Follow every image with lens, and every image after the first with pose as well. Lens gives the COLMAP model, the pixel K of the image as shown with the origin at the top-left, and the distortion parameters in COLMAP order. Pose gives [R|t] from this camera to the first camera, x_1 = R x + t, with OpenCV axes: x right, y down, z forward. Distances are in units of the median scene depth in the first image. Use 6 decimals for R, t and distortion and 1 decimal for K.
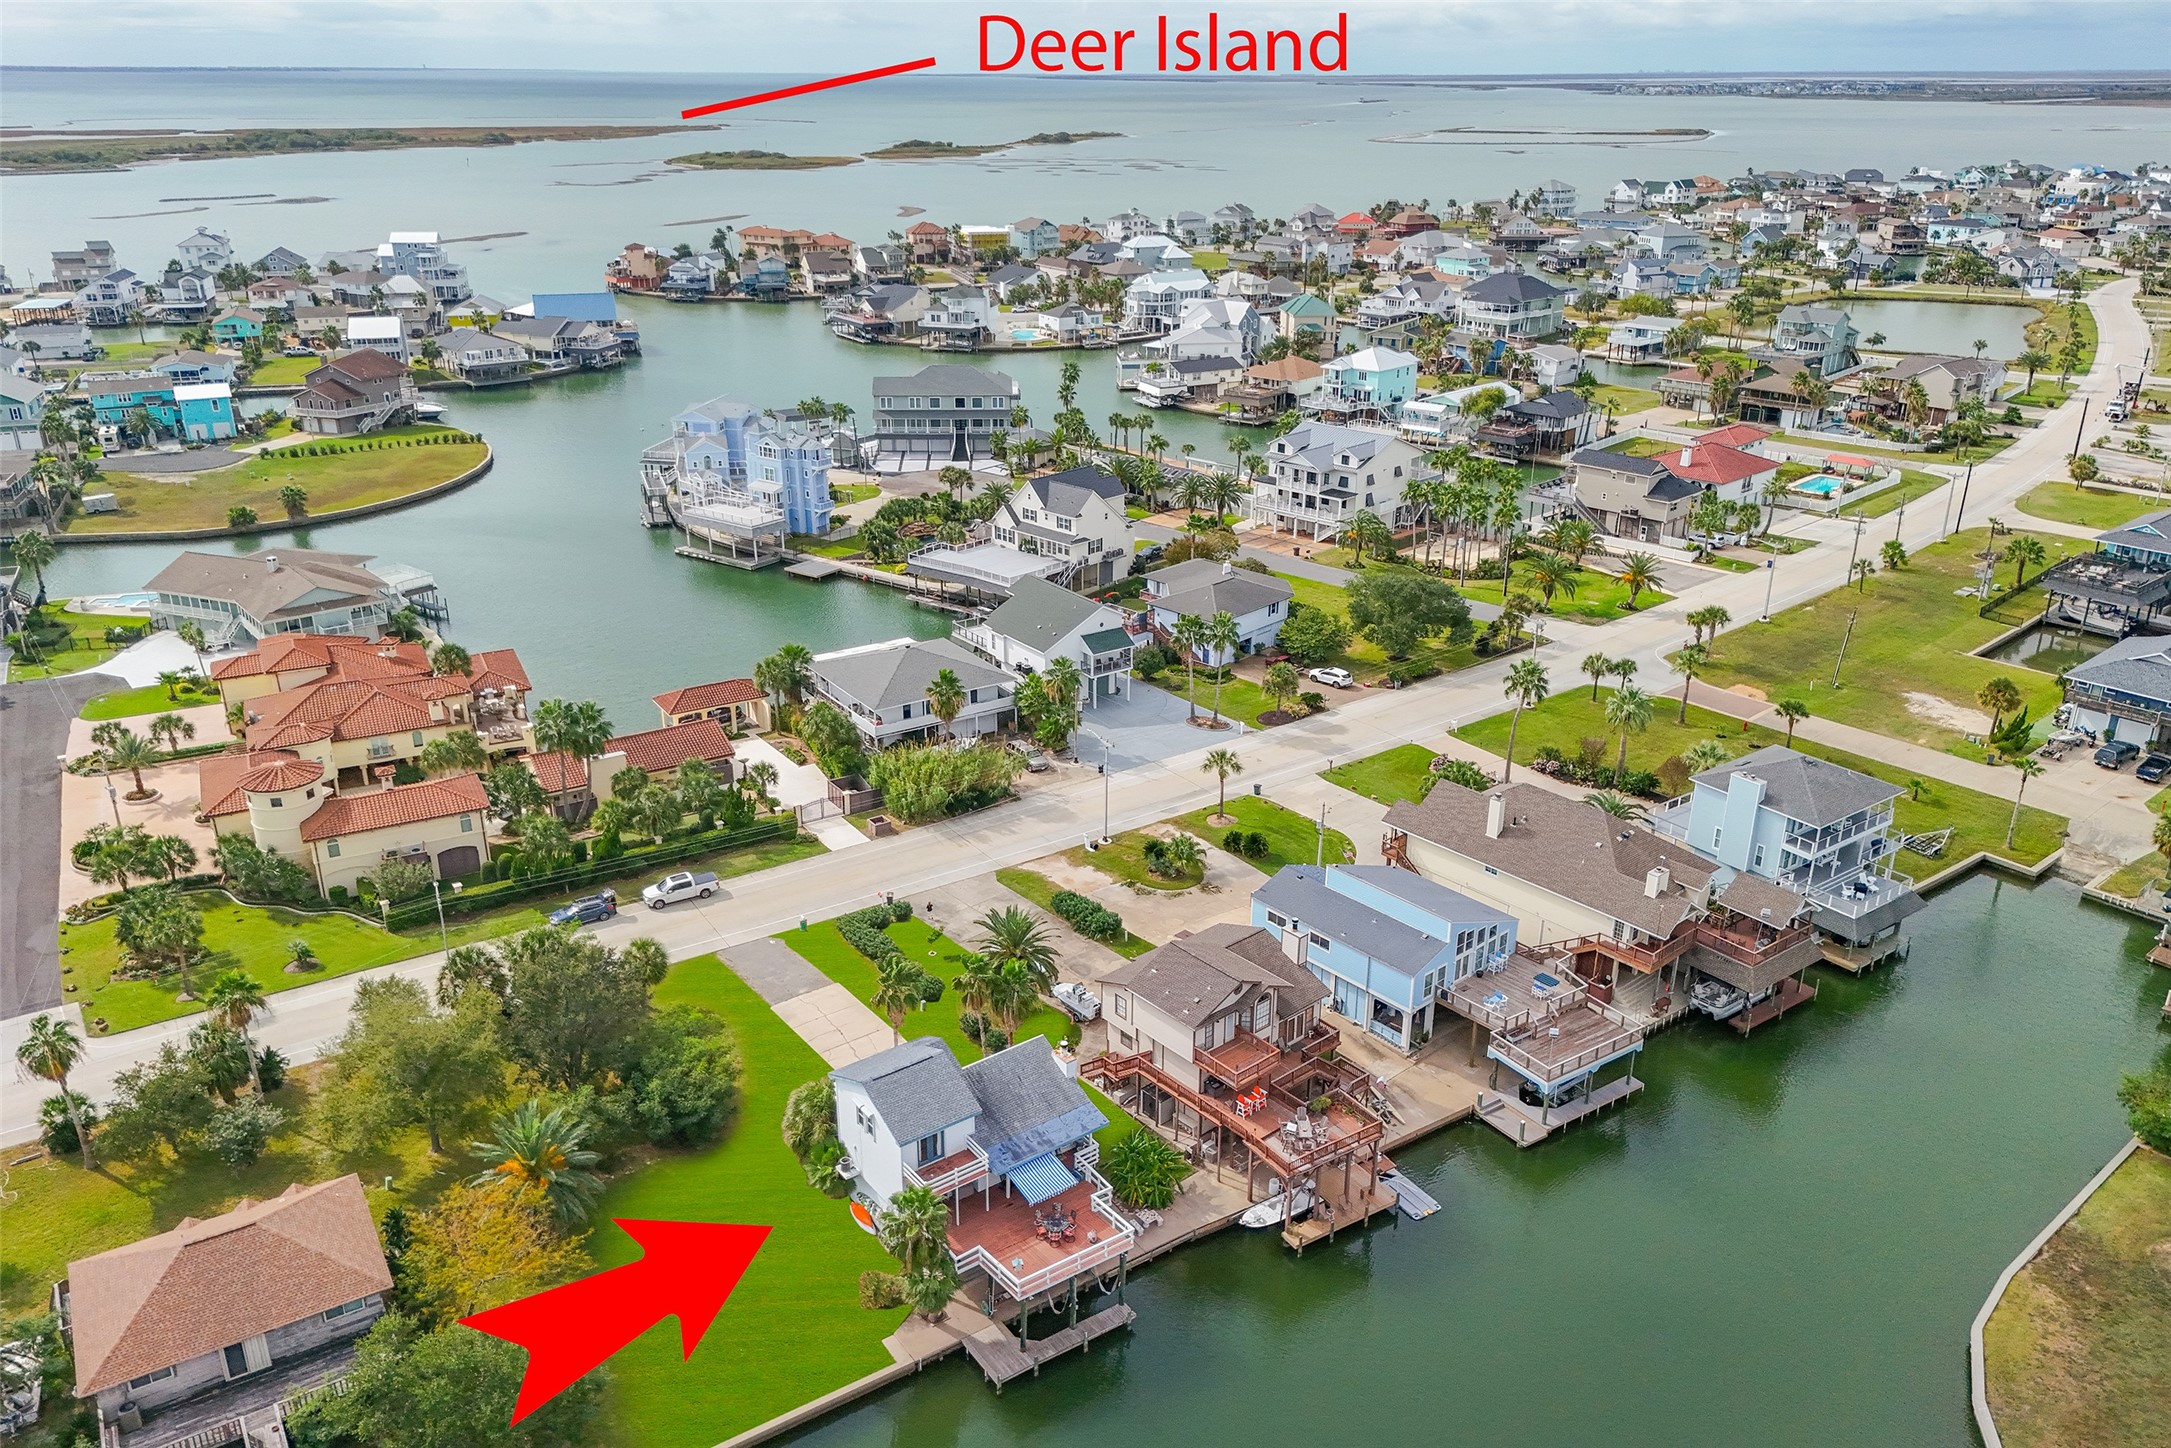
lens RADIAL K [[1554.5, 0, 1087.3], [0, 1554.5, 721.4], [0, 0, 1]] dist [0.013988, 0.002389]
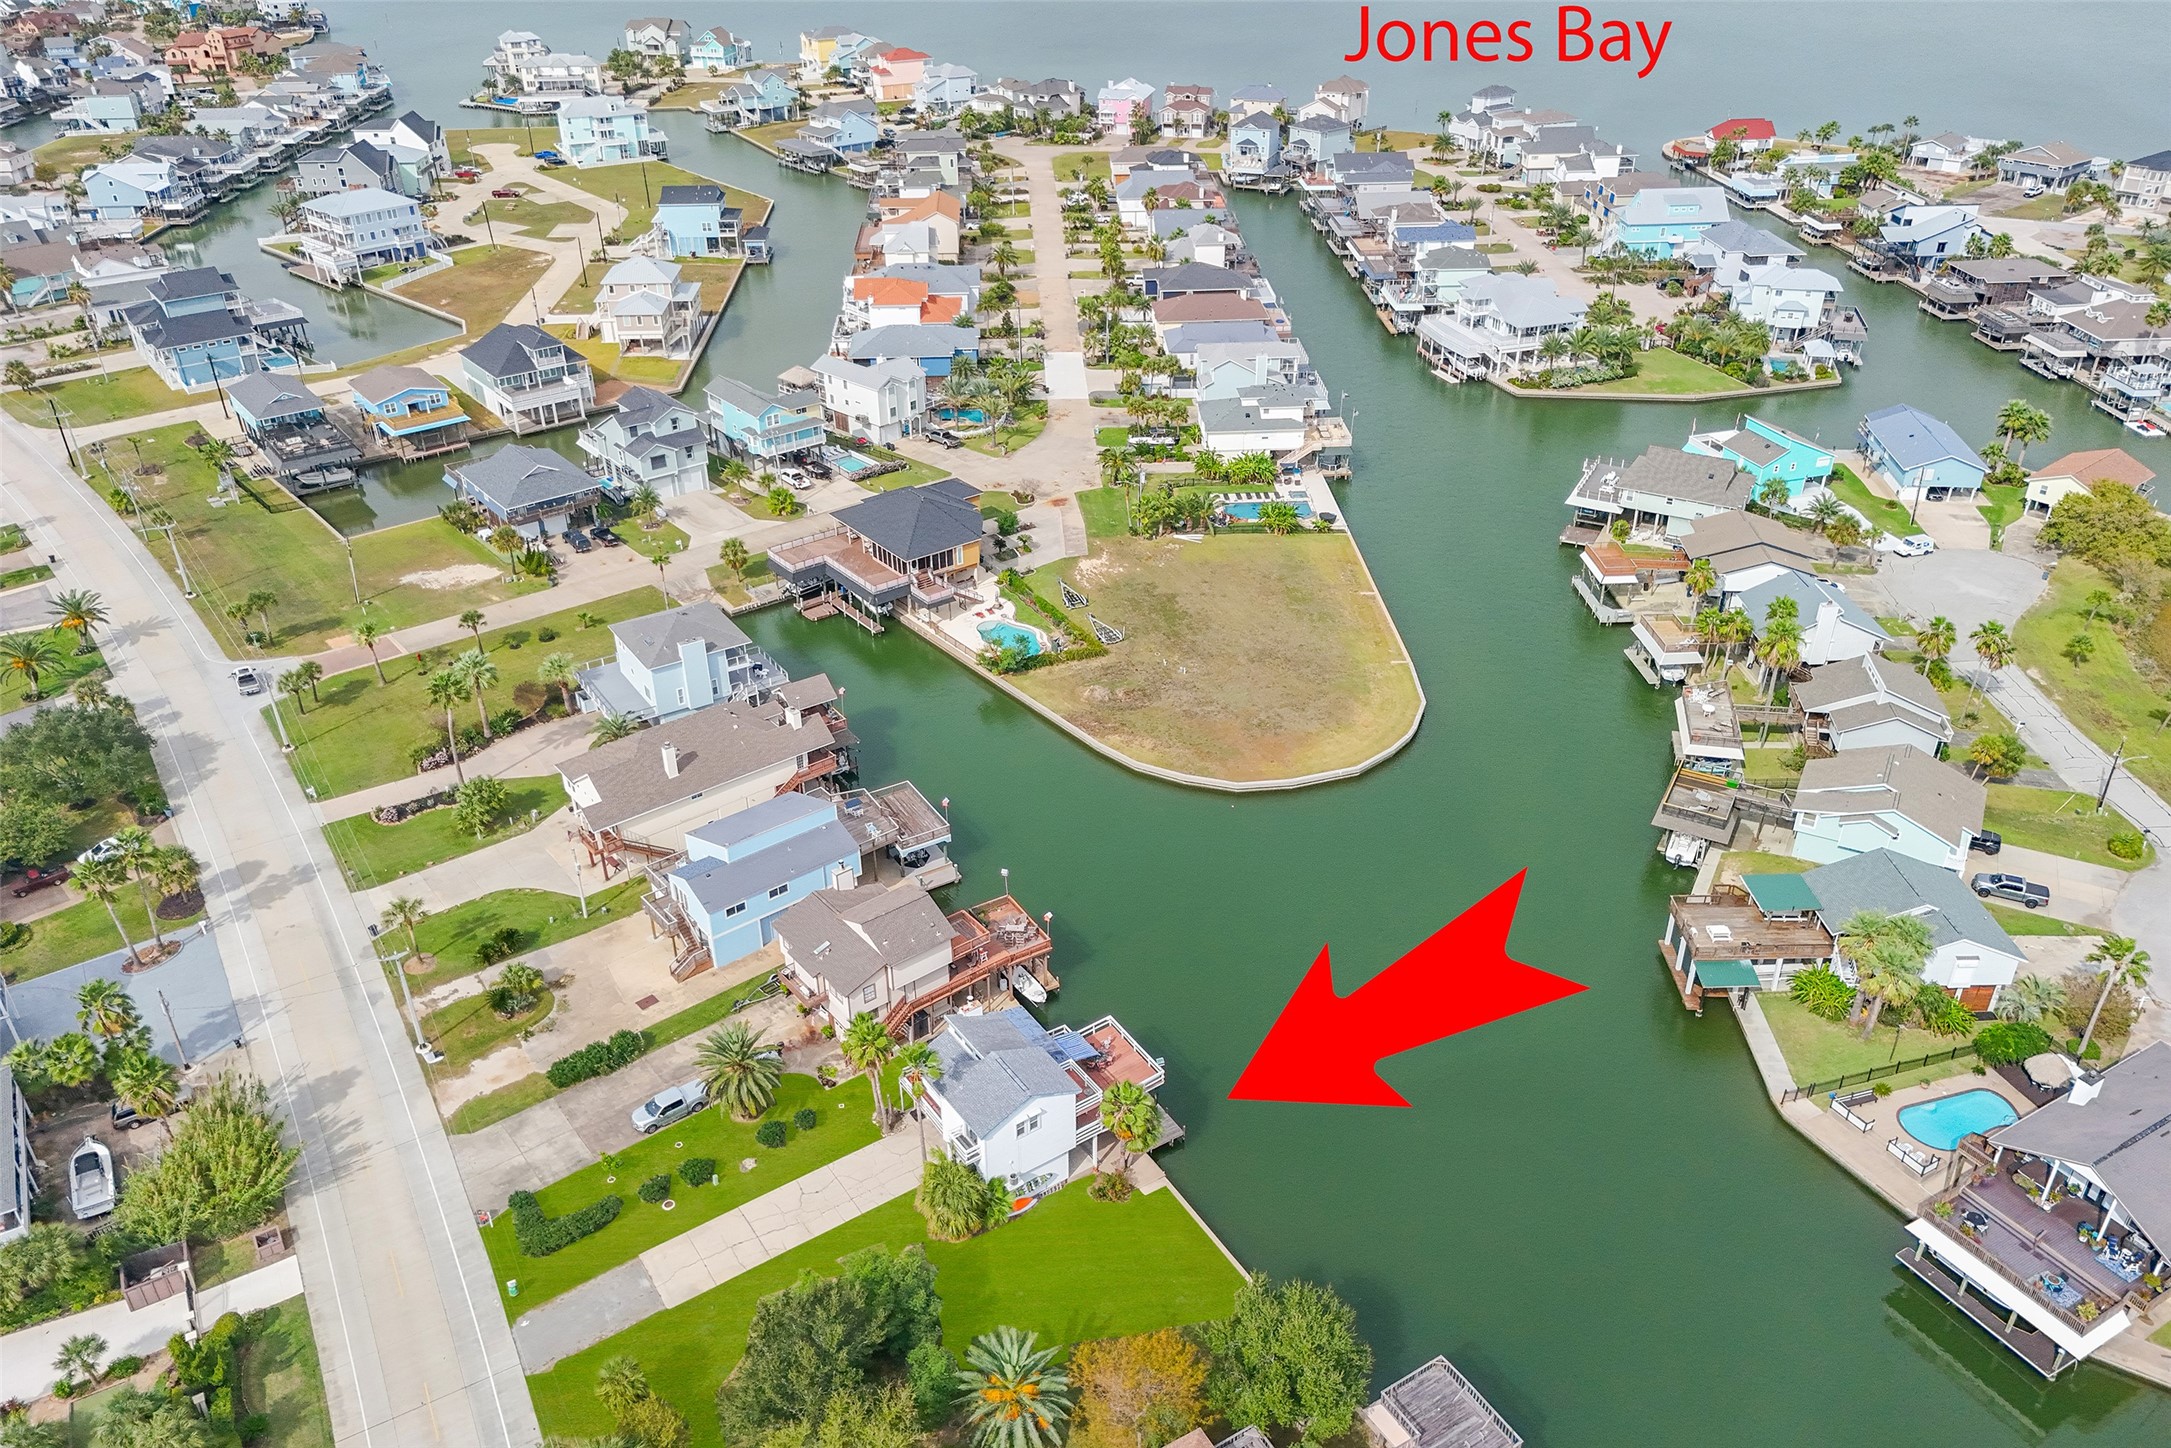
lens RADIAL K [[1554.5, 0, 1086.9], [0, 1554.5, 725.7], [0, 0, 1]] dist [0.013988, 0.002389]
pose [[0.036555, -0.505529, 0.862035, -0.668845], [0.378022, 0.805509, 0.456350, -0.345901], [-0.925075, 0.309187, 0.220546, 0.380788]]
